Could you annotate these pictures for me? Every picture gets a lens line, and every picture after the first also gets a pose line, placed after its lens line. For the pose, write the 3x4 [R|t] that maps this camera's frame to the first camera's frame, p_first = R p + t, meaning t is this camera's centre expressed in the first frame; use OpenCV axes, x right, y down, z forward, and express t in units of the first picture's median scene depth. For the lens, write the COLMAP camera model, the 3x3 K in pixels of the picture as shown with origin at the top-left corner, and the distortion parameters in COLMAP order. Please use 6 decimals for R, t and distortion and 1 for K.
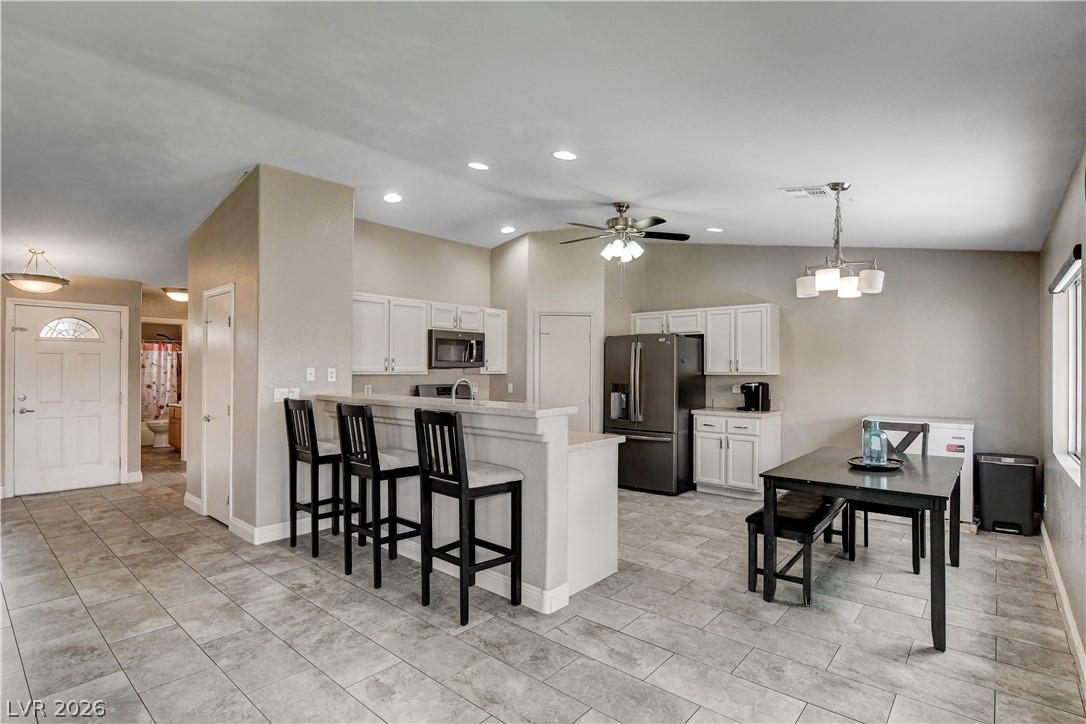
lens RADIAL K [[532.2, 0, 541.8], [0, 532.2, 364.2], [0, 0, 1]] dist [-0.017929, 0.001039]
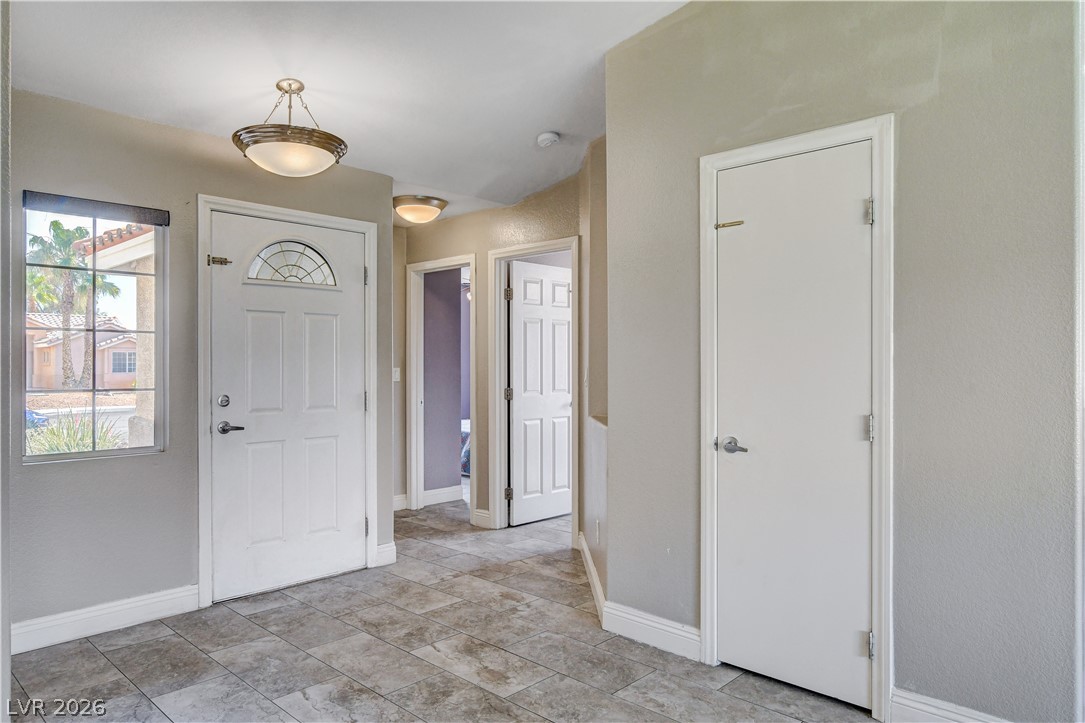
lens RADIAL K [[712.8, 0, 544.7], [0, 712.8, 361.1], [0, 0, 1]] dist [-0.004062, 0.006338]
pose [[0.998733, -0.006524, -0.049904, -0.652641], [0.006996, 0.999932, 0.009279, 0.022150], [0.049840, -0.009616, 0.998711, 0.346770]]
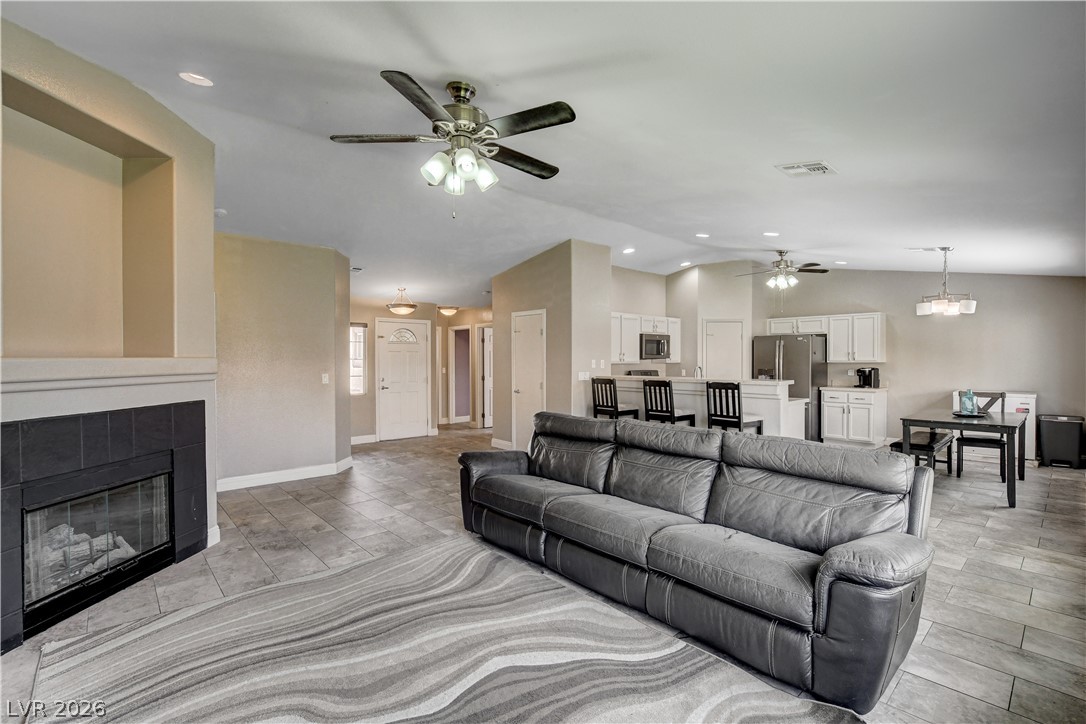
lens RADIAL K [[489.4, 0, 543.4], [0, 489.4, 362.8], [0, 0, 1]] dist [-0.014768, 0.001792]
pose [[0.992970, -0.005717, -0.118232, -0.323889], [0.007890, 0.999808, 0.017915, -0.009694], [0.118107, -0.018722, 0.992824, -0.418196]]
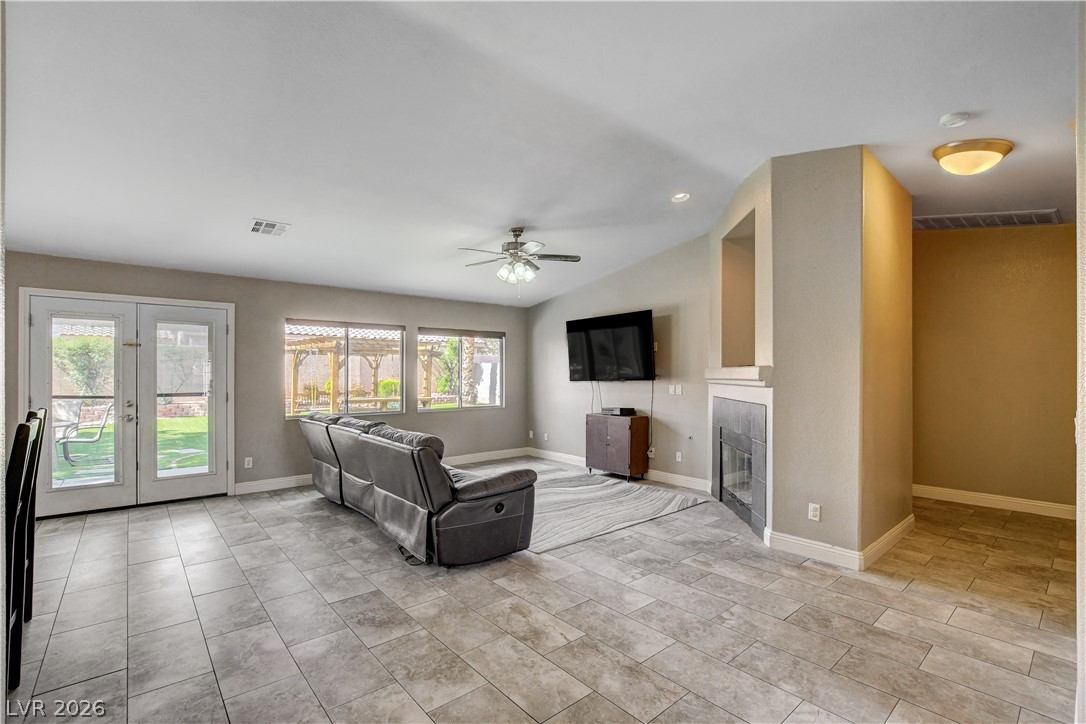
lens RADIAL K [[495.2, 0, 545.4], [0, 495.2, 361.3], [0, 0, 1]] dist [-0.013050, 0.000378]
pose [[-0.989716, -0.004216, 0.142983, -0.628801], [-0.009034, 0.999412, -0.033062, 0.010222], [-0.142760, -0.034014, -0.989173, 0.899107]]
